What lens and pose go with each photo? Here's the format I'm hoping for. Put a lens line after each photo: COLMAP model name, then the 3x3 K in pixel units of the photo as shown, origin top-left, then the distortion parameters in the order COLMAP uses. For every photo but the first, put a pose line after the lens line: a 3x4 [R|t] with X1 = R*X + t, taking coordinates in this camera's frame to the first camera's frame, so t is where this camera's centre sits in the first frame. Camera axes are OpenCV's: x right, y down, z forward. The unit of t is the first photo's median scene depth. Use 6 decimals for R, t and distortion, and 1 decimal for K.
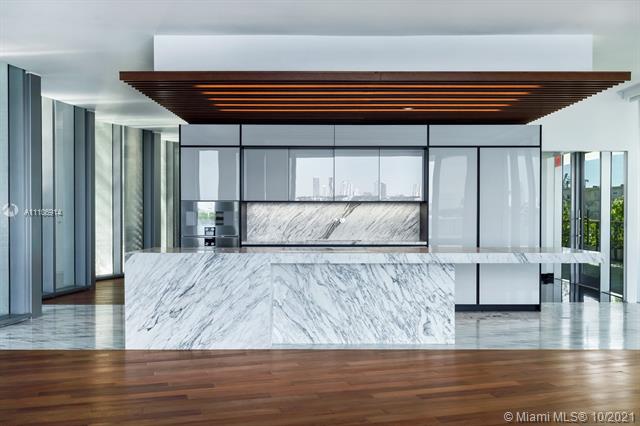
lens RADIAL K [[608.3, 0, 320.0], [0, 608.3, 212.2], [0, 0, 1]] dist [0.005131, 0.000000]
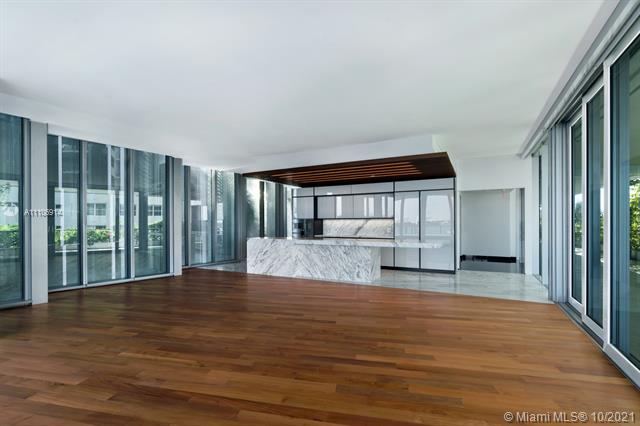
lens RADIAL K [[287.3, 0, 319.0], [0, 287.3, 219.2], [0, 0, 1]] dist [-0.007060, 0.002034]
pose [[0.884455, -0.009552, -0.466528, 0.544482], [0.003849, 0.999906, -0.013177, -0.001189], [0.466610, 0.009859, 0.884408, -0.007933]]
